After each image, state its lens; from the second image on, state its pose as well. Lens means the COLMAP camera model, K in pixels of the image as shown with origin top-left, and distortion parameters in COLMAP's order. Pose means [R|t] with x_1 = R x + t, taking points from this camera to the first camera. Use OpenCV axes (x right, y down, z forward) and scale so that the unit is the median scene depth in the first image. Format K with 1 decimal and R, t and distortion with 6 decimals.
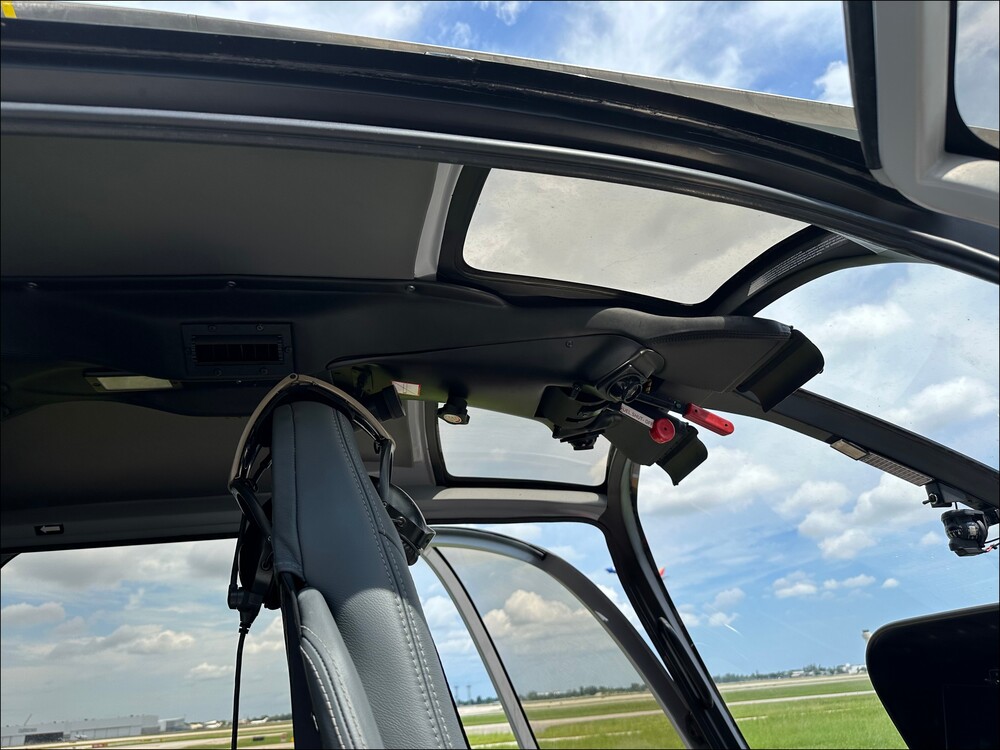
lens RADIAL K [[714.8, 0, 500.0], [0, 714.8, 375.0], [0, 0, 1]] dist [0.031160, -0.039052]
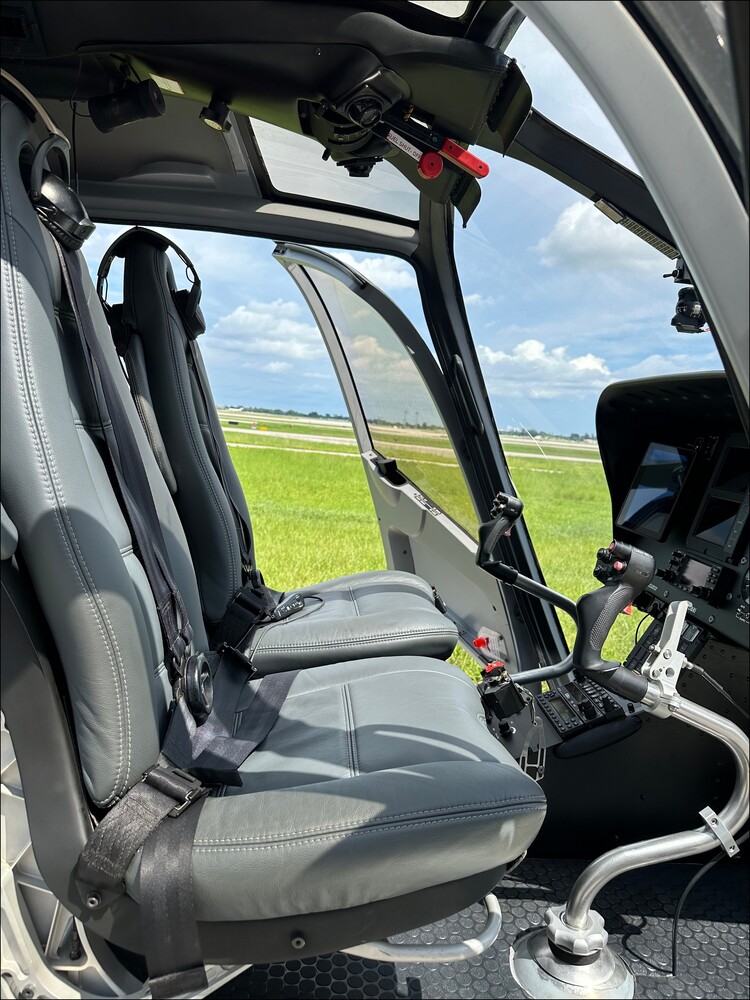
lens RADIAL K [[714.8, 0, 375.0], [0, 714.8, 500.0], [0, 0, 1]] dist [0.031160, -0.039052]
pose [[0.980649, 0.174096, -0.089548, 0.280808], [-0.104395, 0.851956, 0.513101, -0.026741], [0.165620, -0.493824, 0.853644, -0.079455]]
